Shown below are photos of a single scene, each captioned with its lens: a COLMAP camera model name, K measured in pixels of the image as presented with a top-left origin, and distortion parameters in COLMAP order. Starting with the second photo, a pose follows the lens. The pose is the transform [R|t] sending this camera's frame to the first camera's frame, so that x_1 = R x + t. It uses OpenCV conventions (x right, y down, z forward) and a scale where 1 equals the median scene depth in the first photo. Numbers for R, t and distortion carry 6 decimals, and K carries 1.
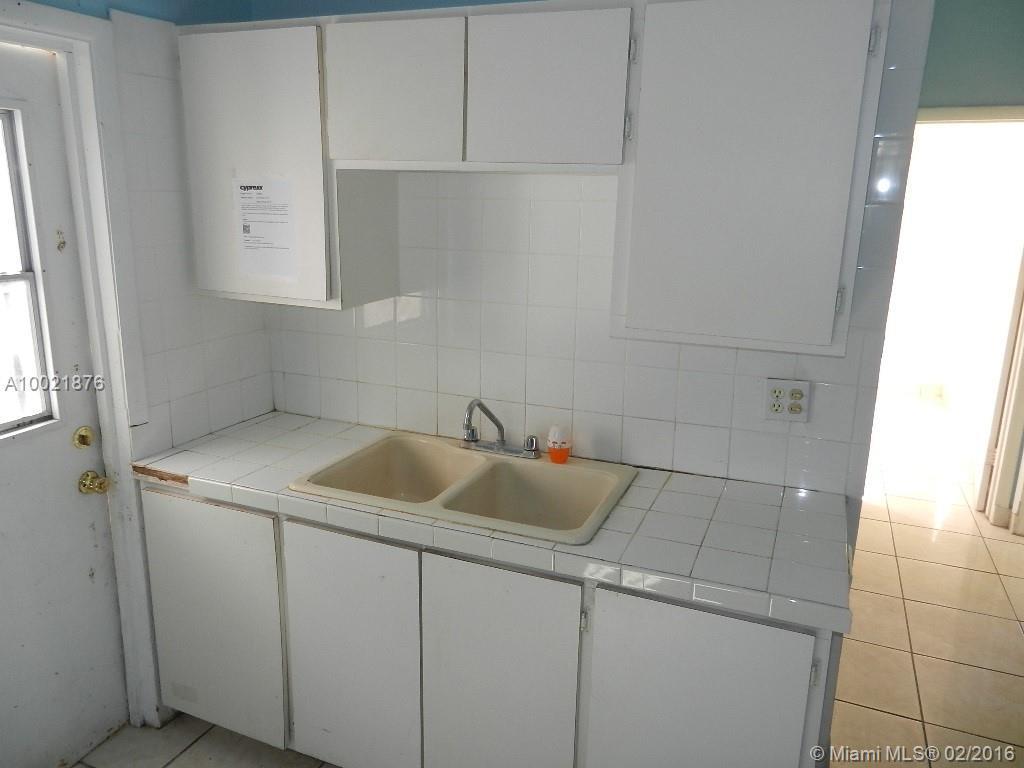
lens RADIAL K [[752.2, 0, 512.0], [0, 752.2, 384.0], [0, 0, 1]] dist [0.001548, 0.000659]
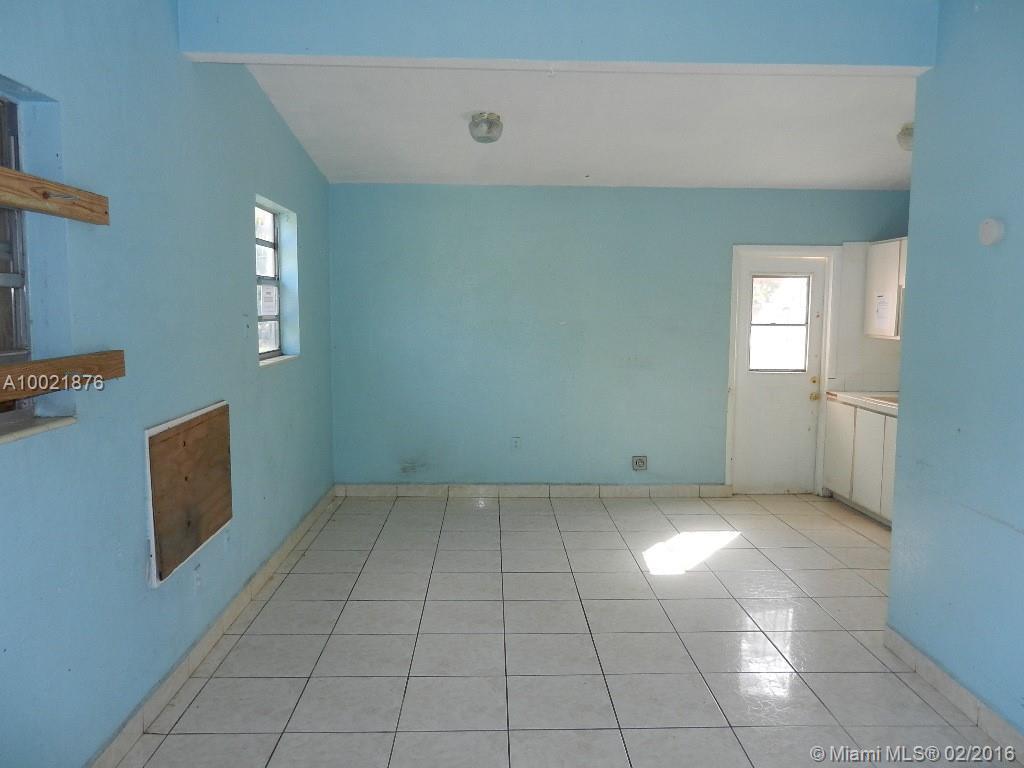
lens RADIAL K [[752.2, 0, 512.0], [0, 752.2, 384.0], [0, 0, 1]] dist [0.001548, 0.000659]
pose [[0.406777, 0.070264, -0.910821, 1.691729], [-0.218740, 0.975525, -0.022435, 0.423102], [0.886953, 0.208359, 0.412191, -1.309294]]
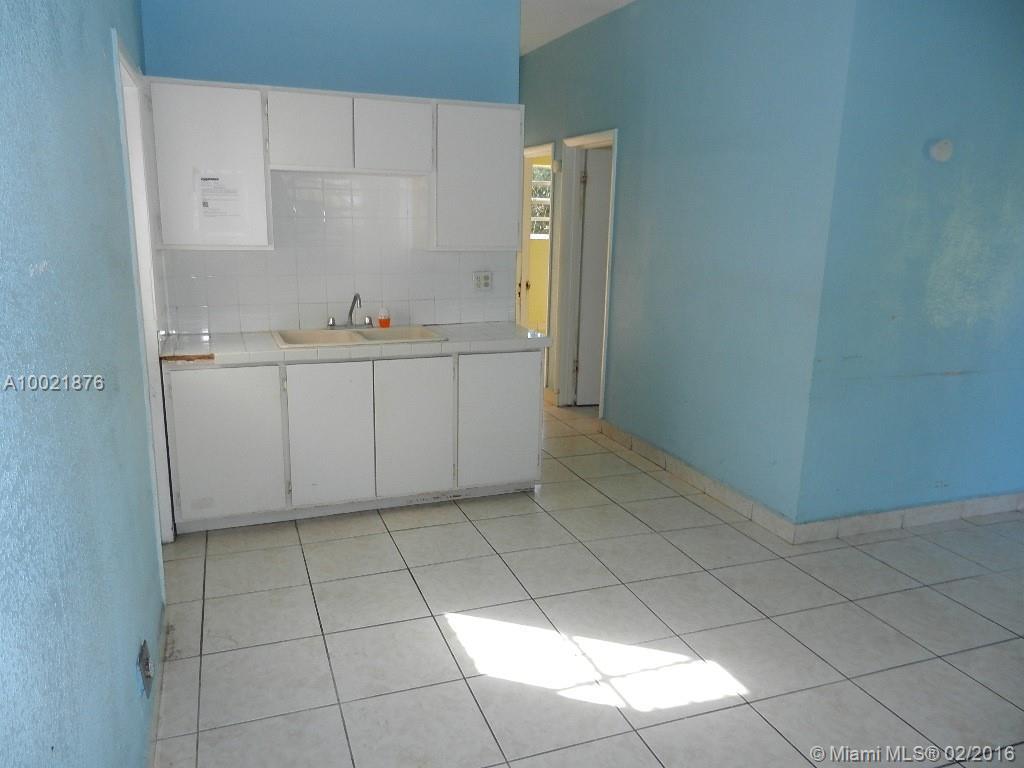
lens RADIAL K [[752.2, 0, 512.0], [0, 752.2, 384.0], [0, 0, 1]] dist [0.001548, 0.000659]
pose [[0.733055, -0.161662, 0.660678, -1.055359], [0.160660, 0.985012, 0.062763, 0.190604], [-0.660922, 0.060136, 0.748041, -0.667352]]
